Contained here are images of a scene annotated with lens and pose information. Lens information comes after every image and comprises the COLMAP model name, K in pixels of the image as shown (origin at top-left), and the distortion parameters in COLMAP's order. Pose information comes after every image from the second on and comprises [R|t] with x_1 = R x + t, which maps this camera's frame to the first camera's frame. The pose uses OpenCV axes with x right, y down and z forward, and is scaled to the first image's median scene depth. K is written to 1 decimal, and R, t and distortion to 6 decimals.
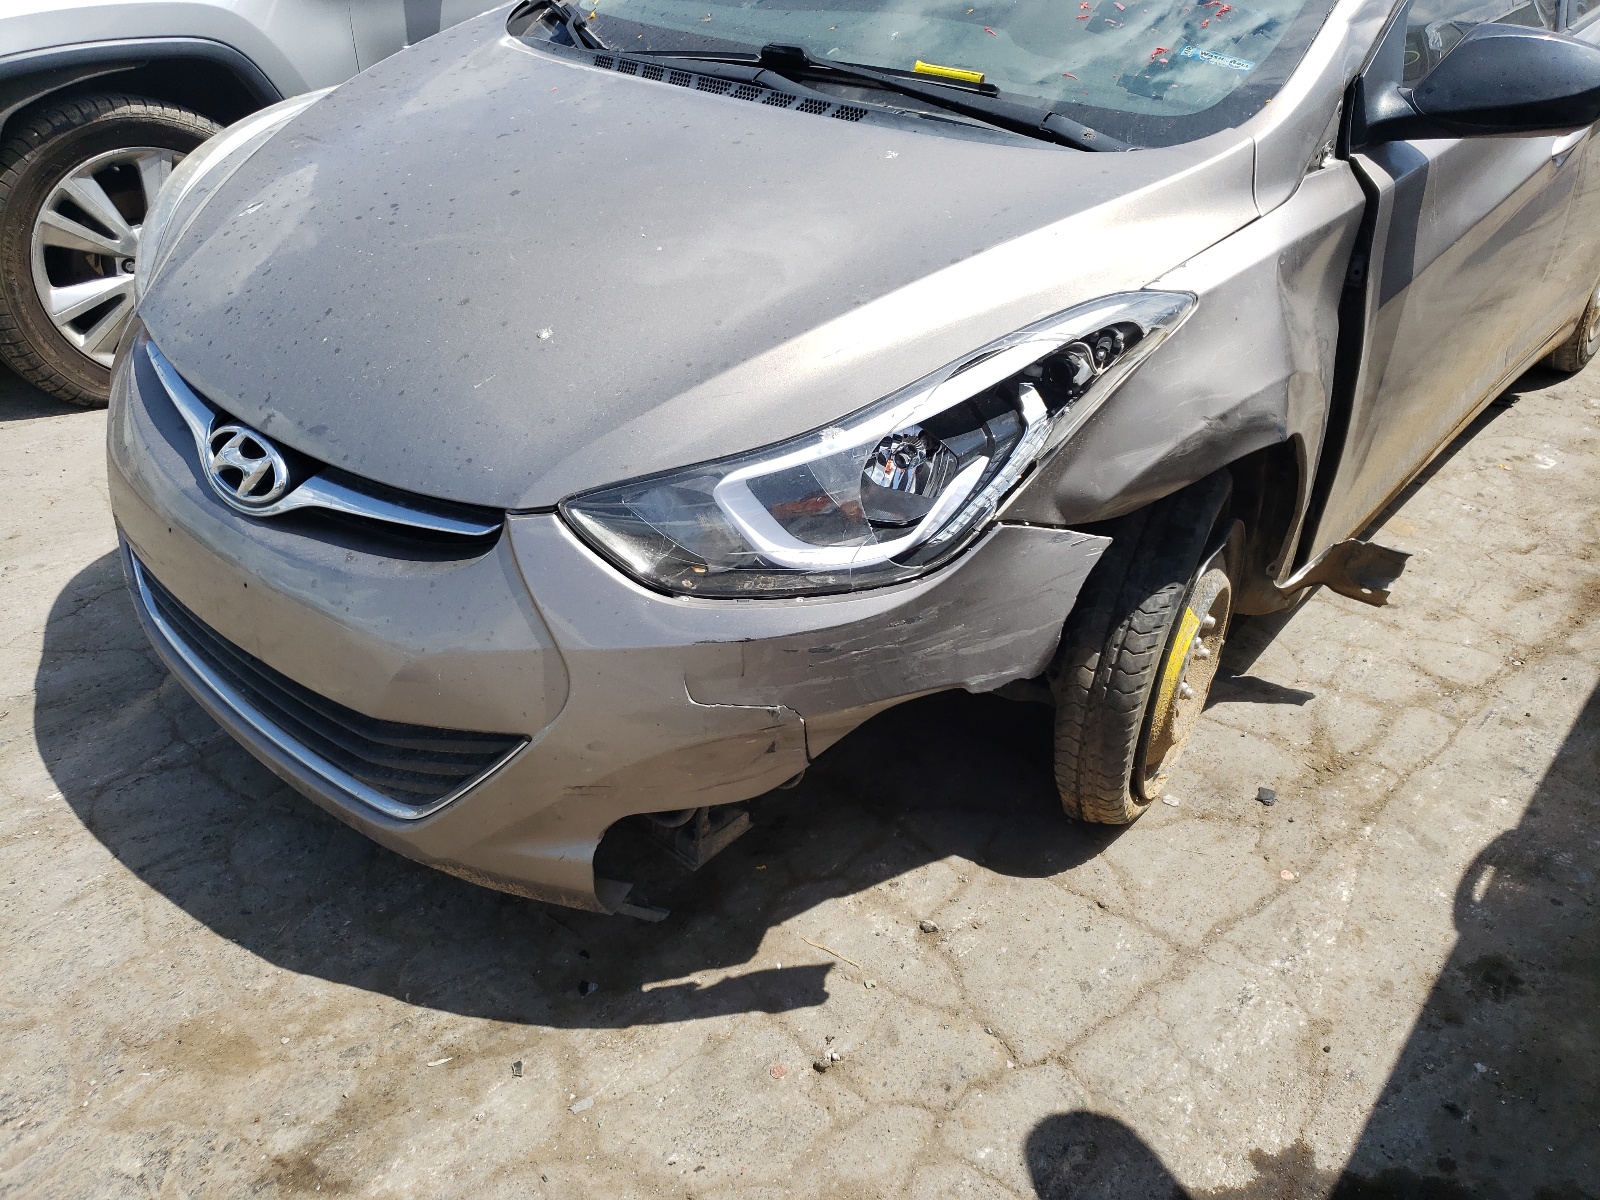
lens RADIAL K [[1285.5, 0, 812.5], [0, 1285.5, 581.3], [0, 0, 1]] dist [0.009617, 0.005473]
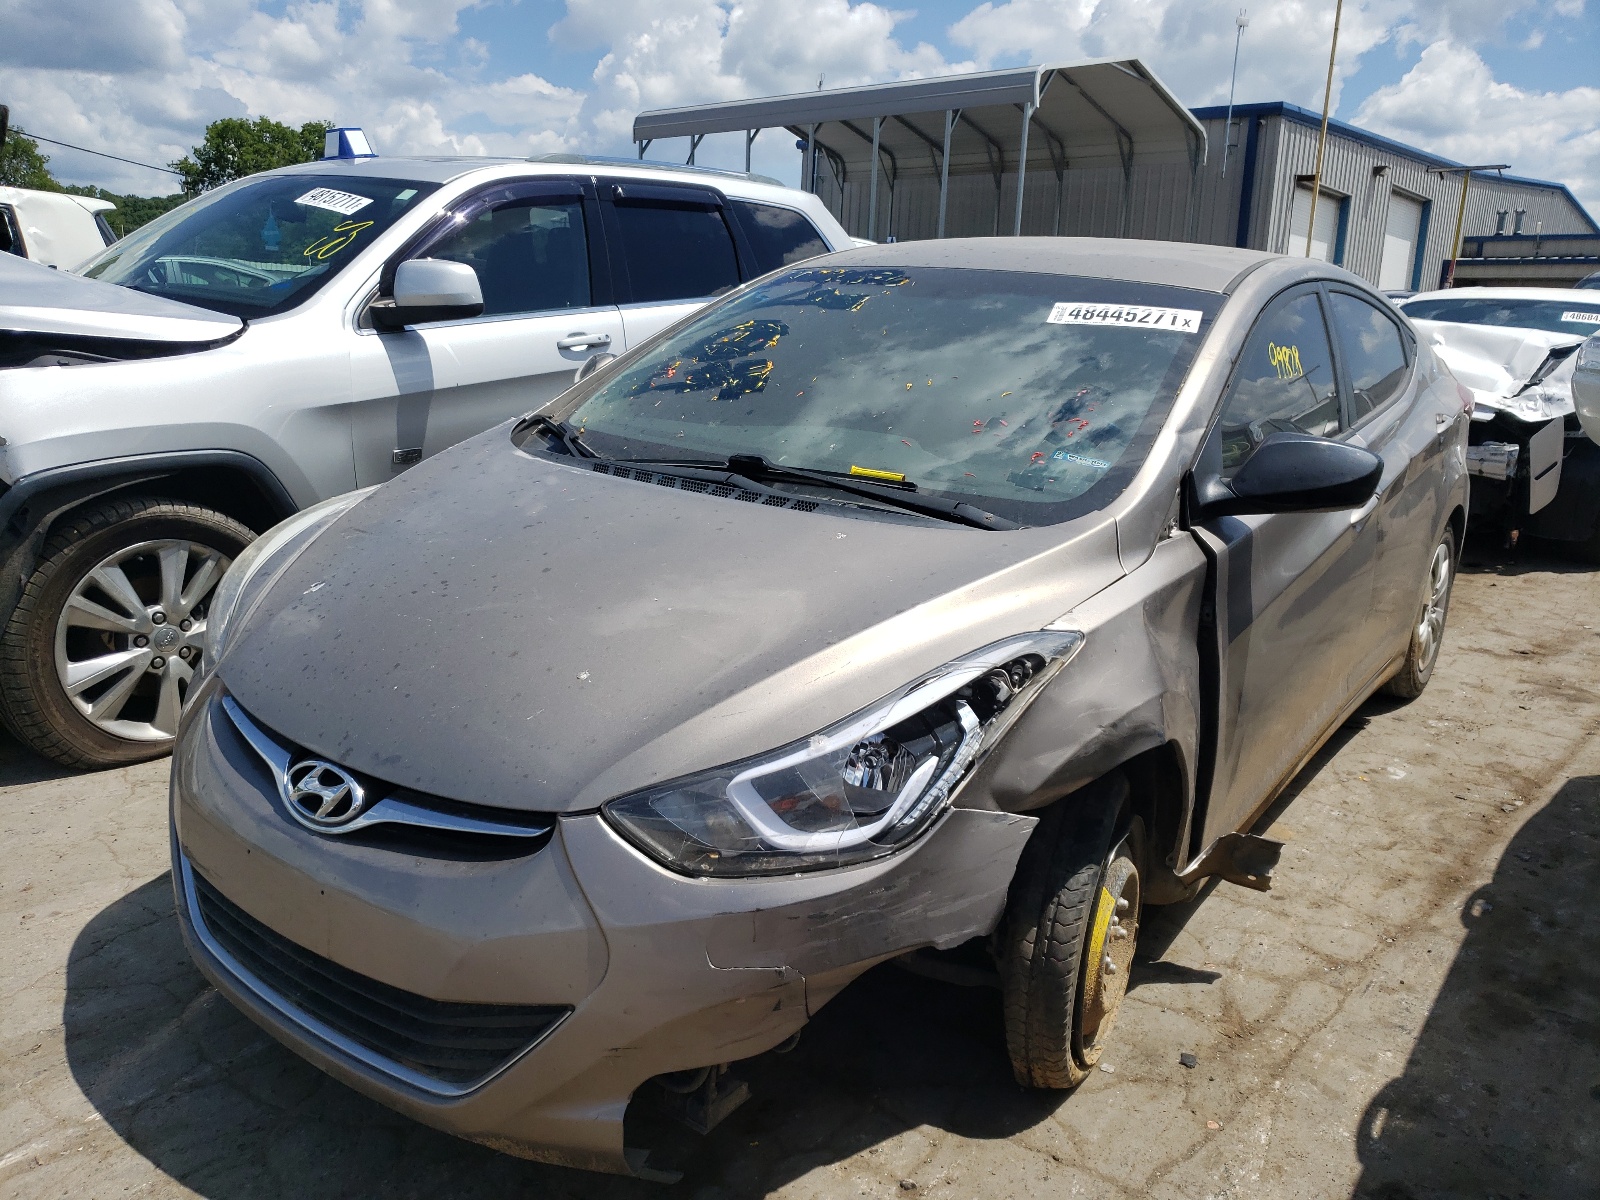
lens RADIAL K [[1285.5, 0, 812.5], [0, 1285.5, 581.3], [0, 0, 1]] dist [0.009617, 0.005473]
pose [[0.997013, -0.023677, 0.073509, -0.056959], [0.042917, 0.961201, -0.272489, 0.057085], [-0.064205, 0.274830, 0.959347, -0.200812]]
